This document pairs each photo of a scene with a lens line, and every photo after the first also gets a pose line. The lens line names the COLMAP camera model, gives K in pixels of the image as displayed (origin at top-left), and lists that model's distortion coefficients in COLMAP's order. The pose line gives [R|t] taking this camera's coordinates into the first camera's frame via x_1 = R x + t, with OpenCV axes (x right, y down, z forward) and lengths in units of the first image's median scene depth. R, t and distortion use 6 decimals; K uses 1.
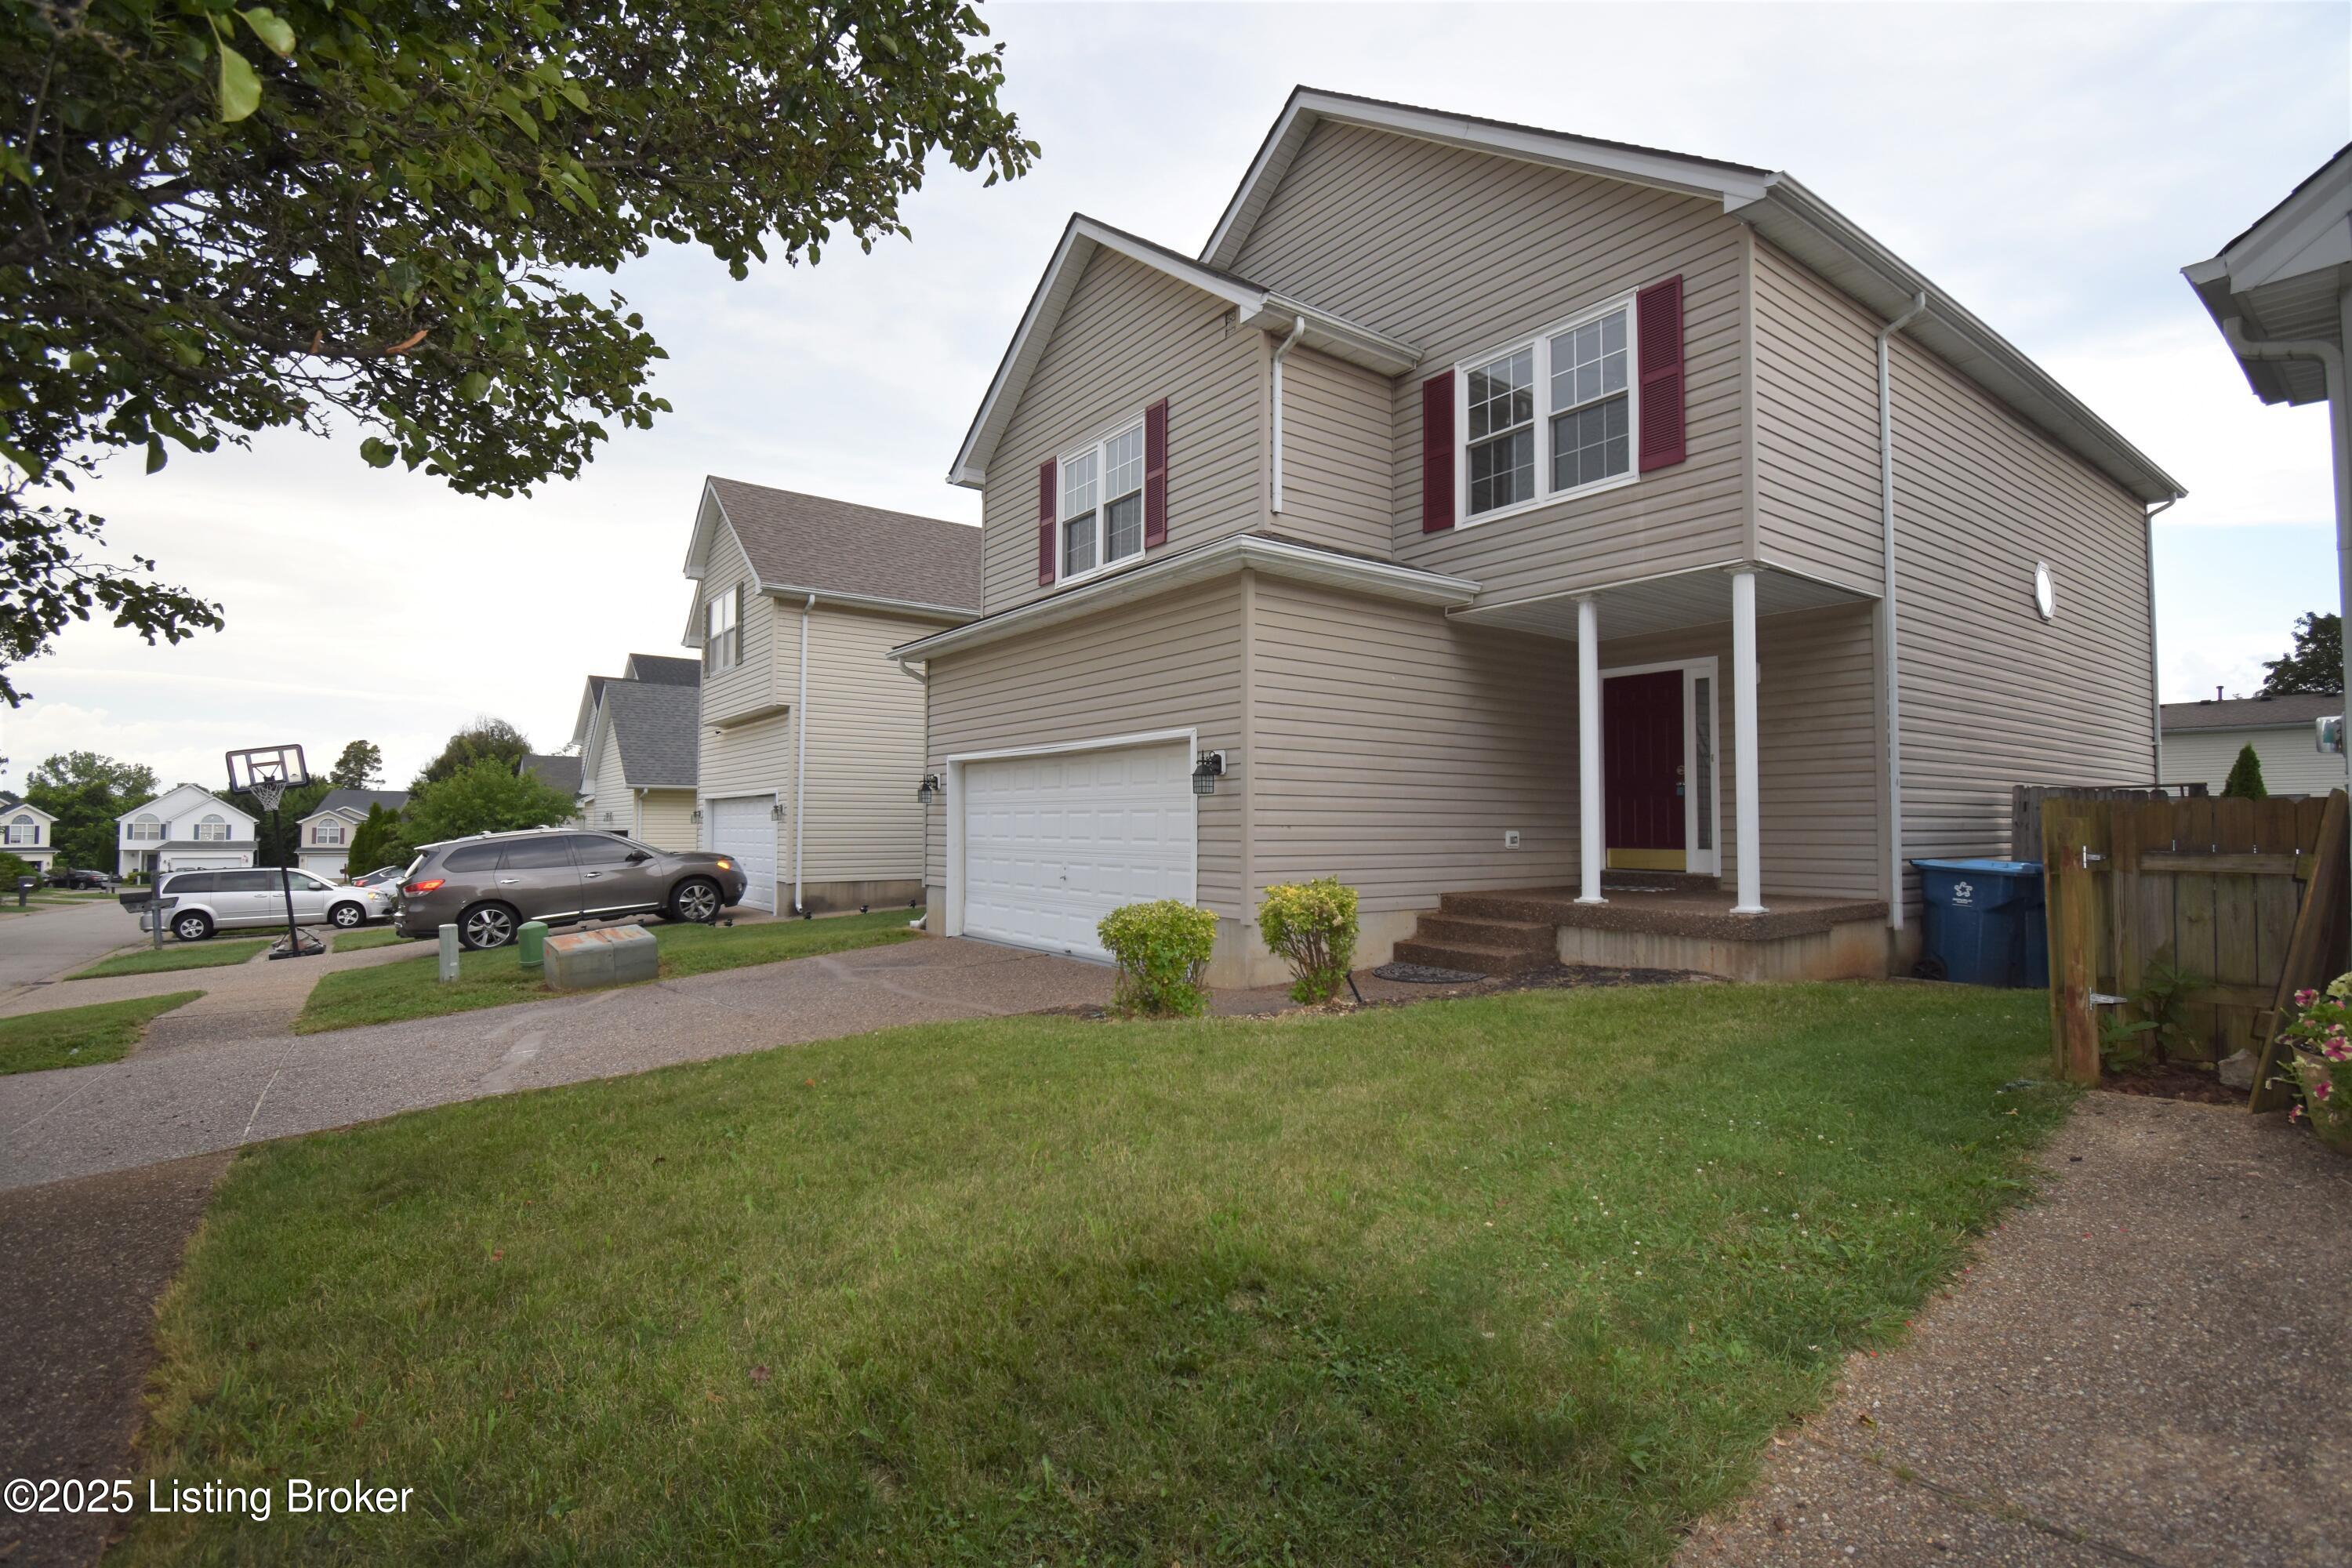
lens RADIAL K [[1089.5, 0, 1103.1], [0, 1089.5, 791.6], [0, 0, 1]] dist [-0.002436, -0.000327]
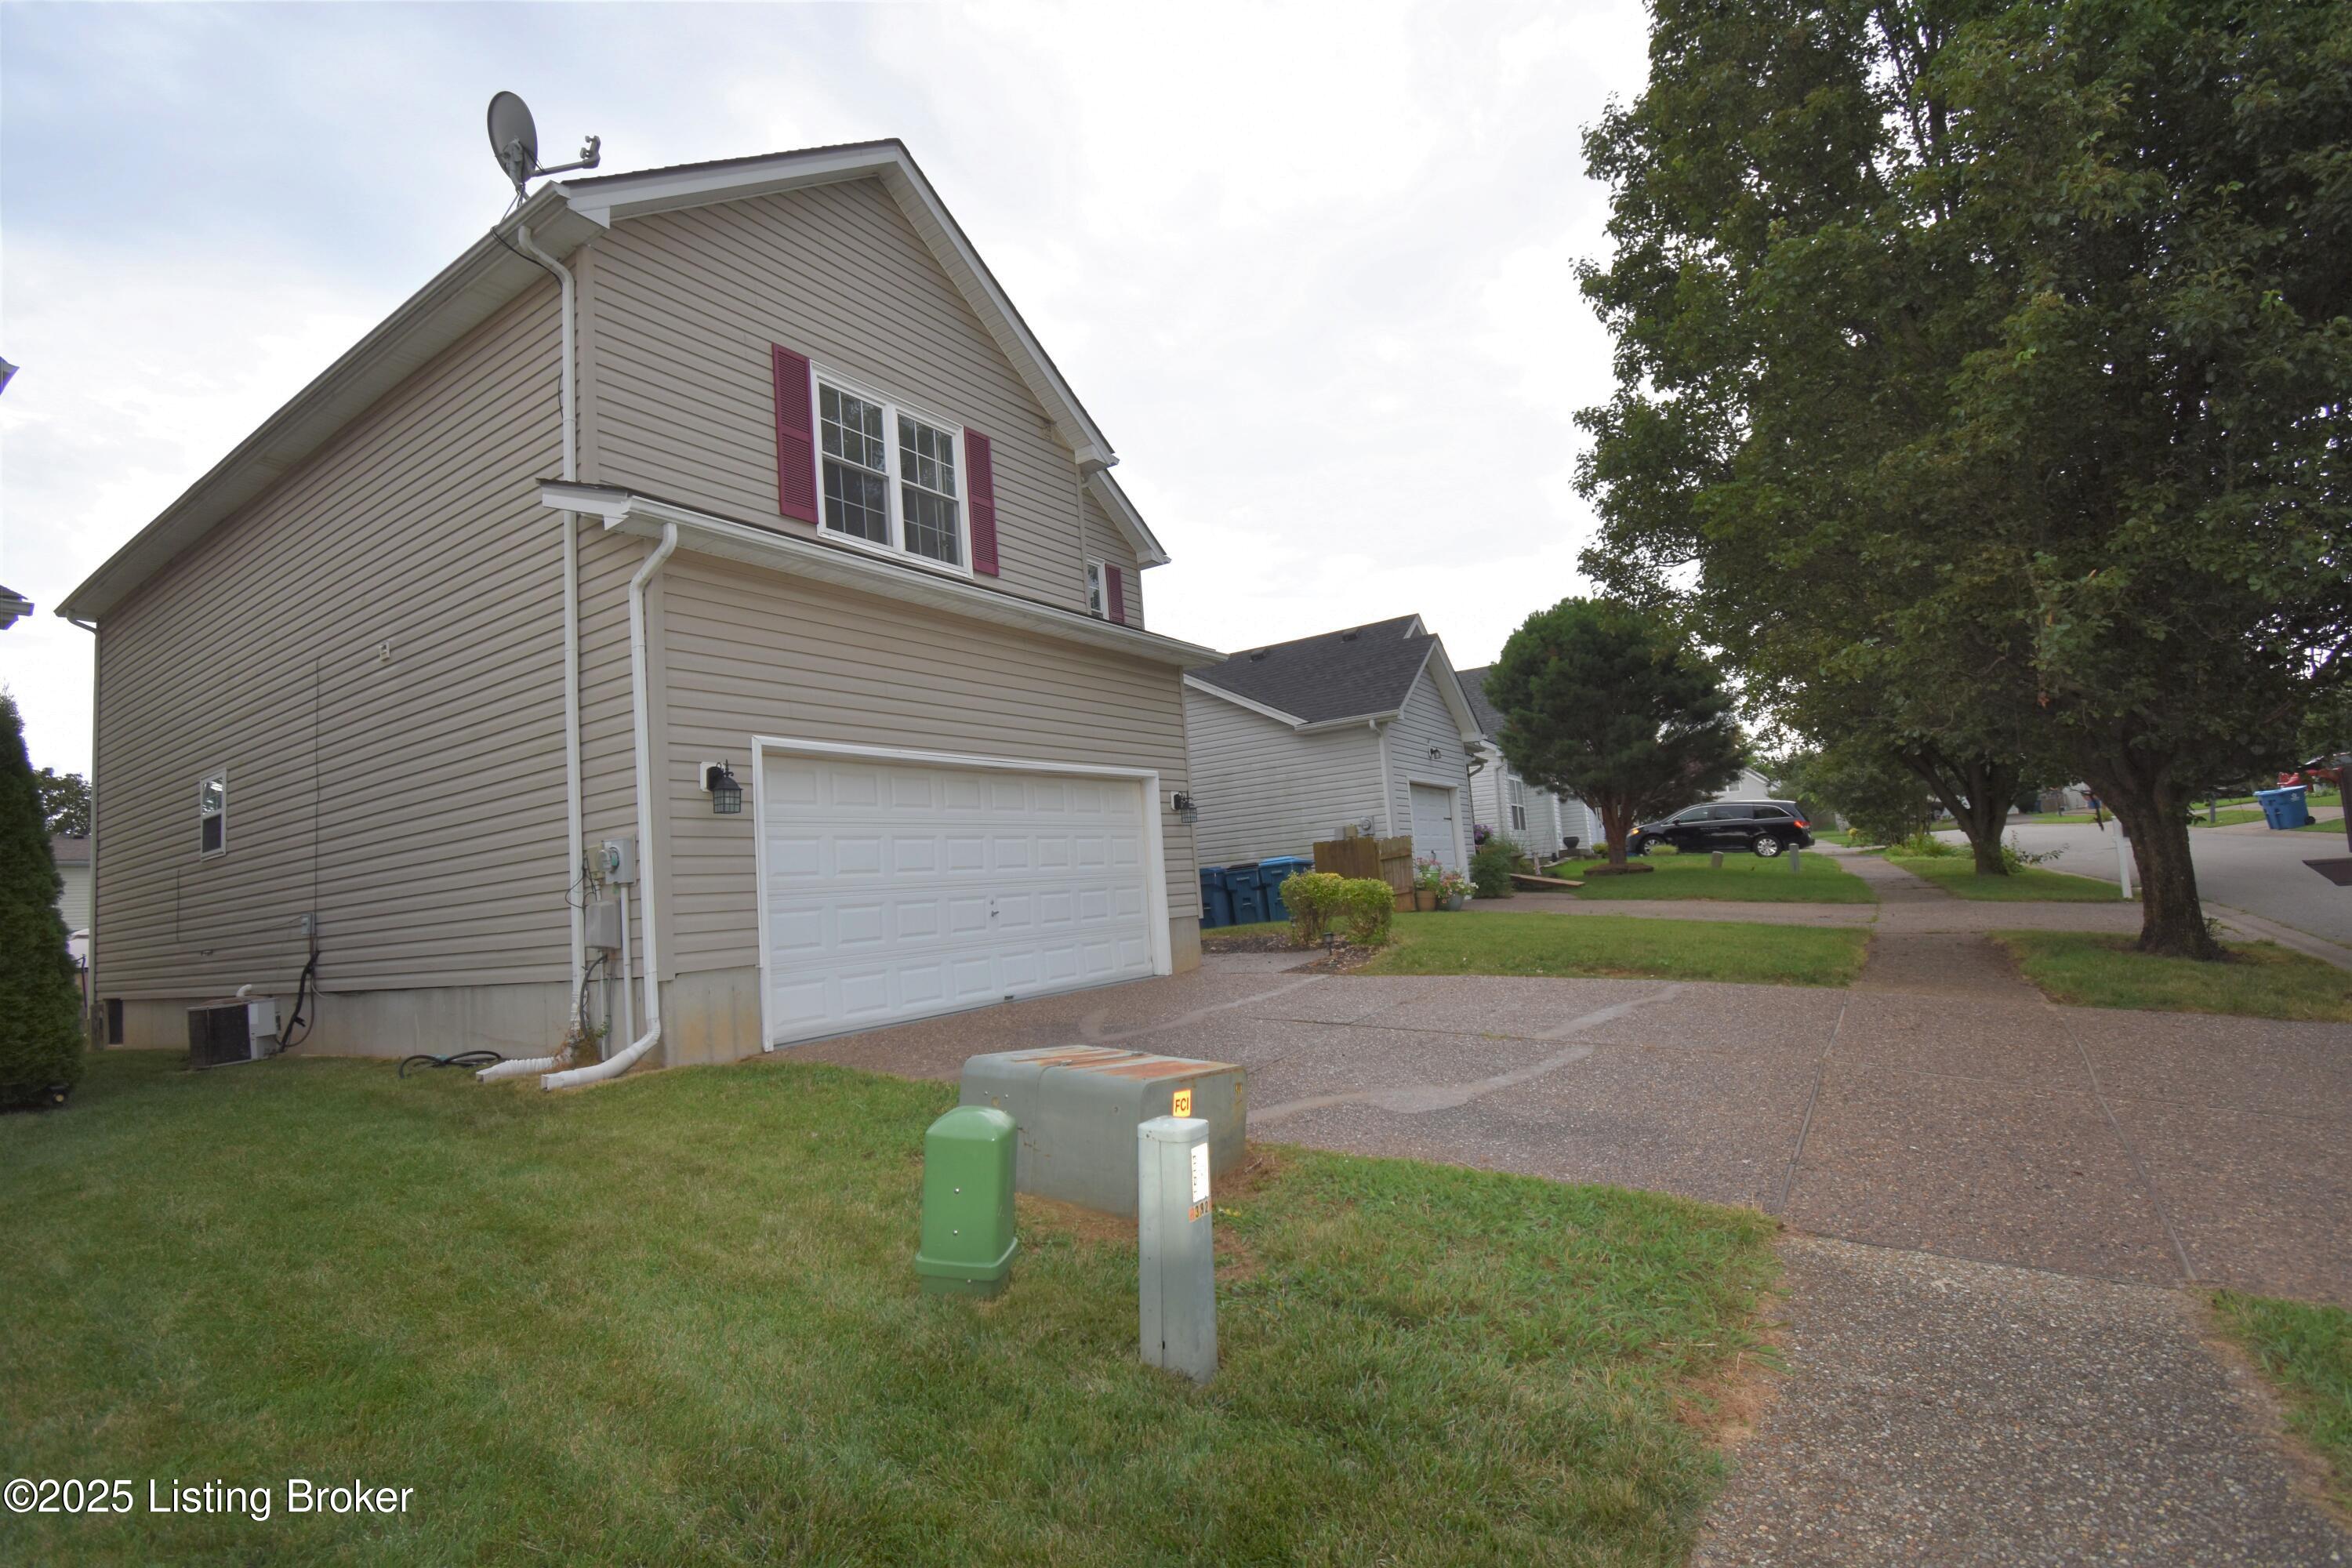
lens RADIAL K [[1112.3, 0, 1176.0], [0, 1112.3, 784.0], [0, 0, 1]] dist [-0.003364, -0.000757]
pose [[-0.376504, 0.117110, 0.918983, -0.956817], [0.042809, 0.993117, -0.109019, 0.084374], [-0.925425, -0.001706, -0.378926, 1.272499]]
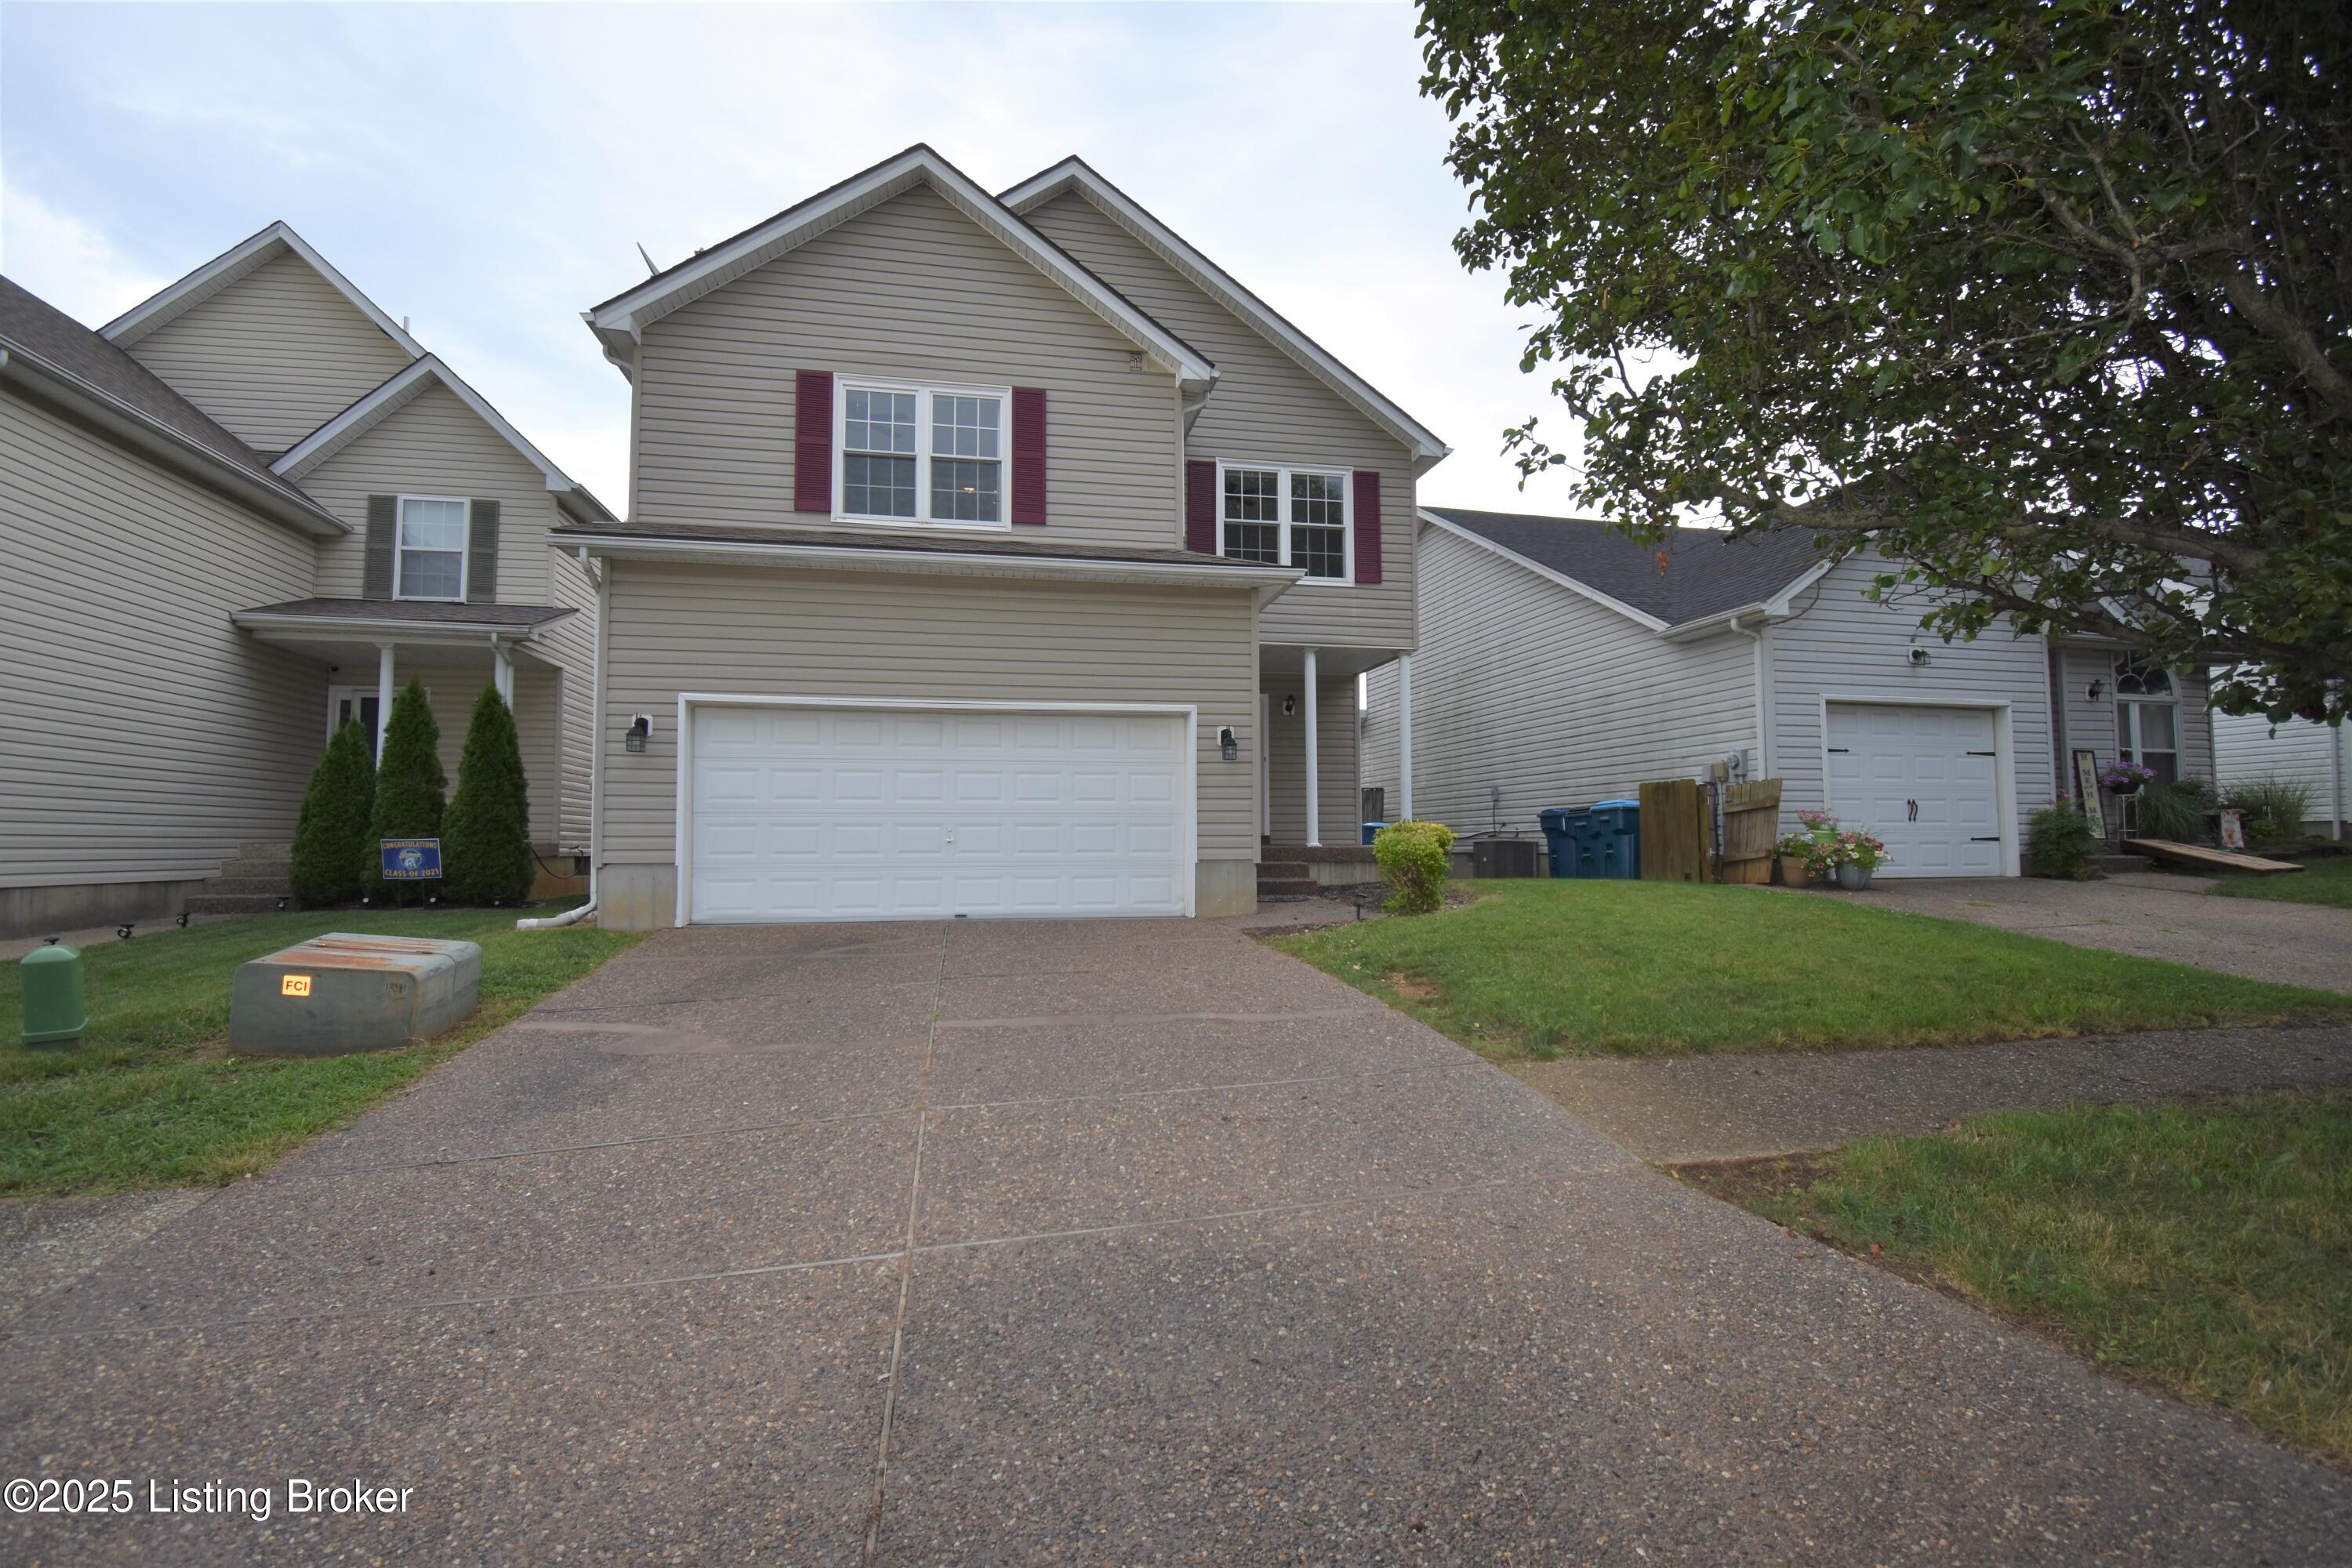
lens RADIAL K [[1112.3, 0, 1176.0], [0, 1112.3, 784.0], [0, 0, 1]] dist [-0.003364, -0.000757]
pose [[0.402052, 0.044311, 0.914544, -0.899516], [-0.029171, 0.998941, -0.035576, 0.062387], [-0.915152, -0.012375, 0.402919, 0.453792]]
